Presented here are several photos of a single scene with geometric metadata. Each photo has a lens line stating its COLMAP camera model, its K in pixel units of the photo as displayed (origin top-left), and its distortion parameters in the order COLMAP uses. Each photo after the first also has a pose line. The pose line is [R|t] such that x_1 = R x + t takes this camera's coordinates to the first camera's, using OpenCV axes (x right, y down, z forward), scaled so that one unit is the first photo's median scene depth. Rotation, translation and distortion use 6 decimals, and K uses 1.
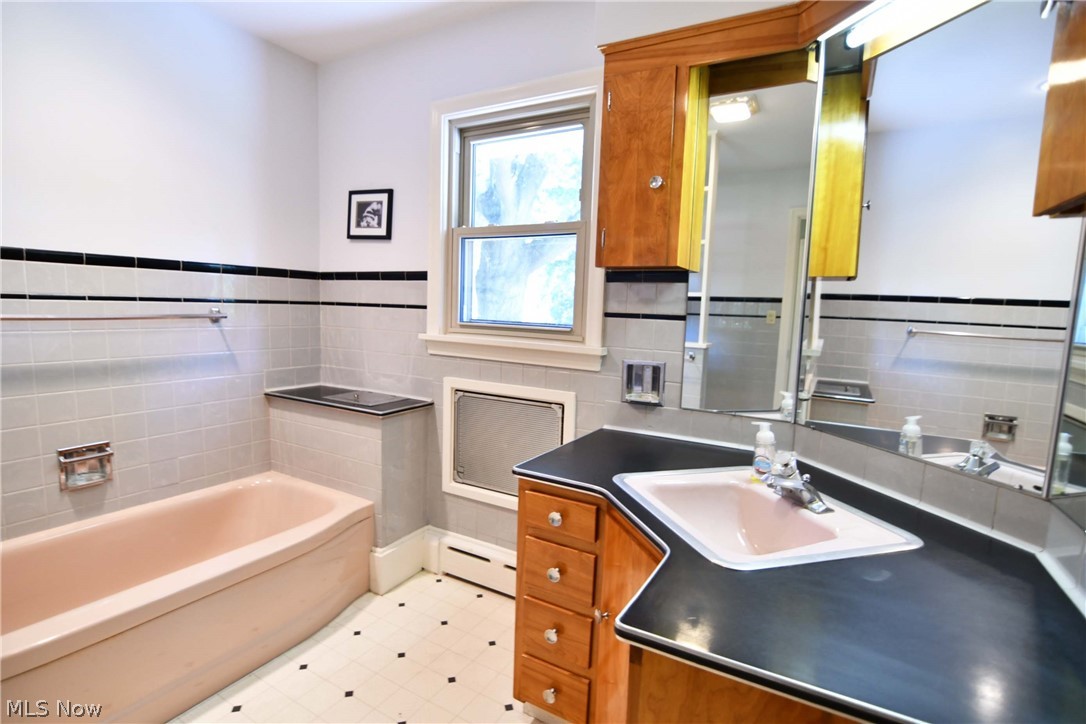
lens RADIAL K [[531.3, 0, 542.3], [0, 531.3, 364.7], [0, 0, 1]] dist [-0.029158, 0.010145]
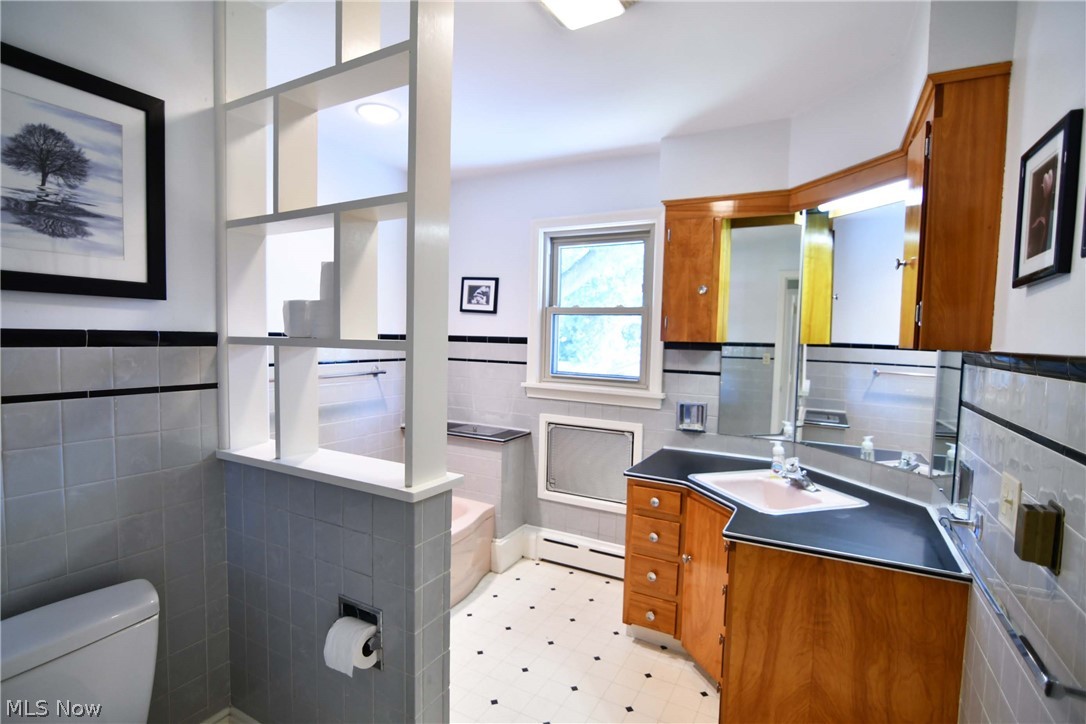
lens RADIAL K [[531.3, 0, 541.8], [0, 531.3, 364.8], [0, 0, 1]] dist [-0.029158, 0.010145]
pose [[0.999684, -0.010967, 0.022617, -0.253963], [0.012162, 0.998500, -0.053375, -0.036342], [-0.021997, 0.053633, 0.998318, -0.466472]]
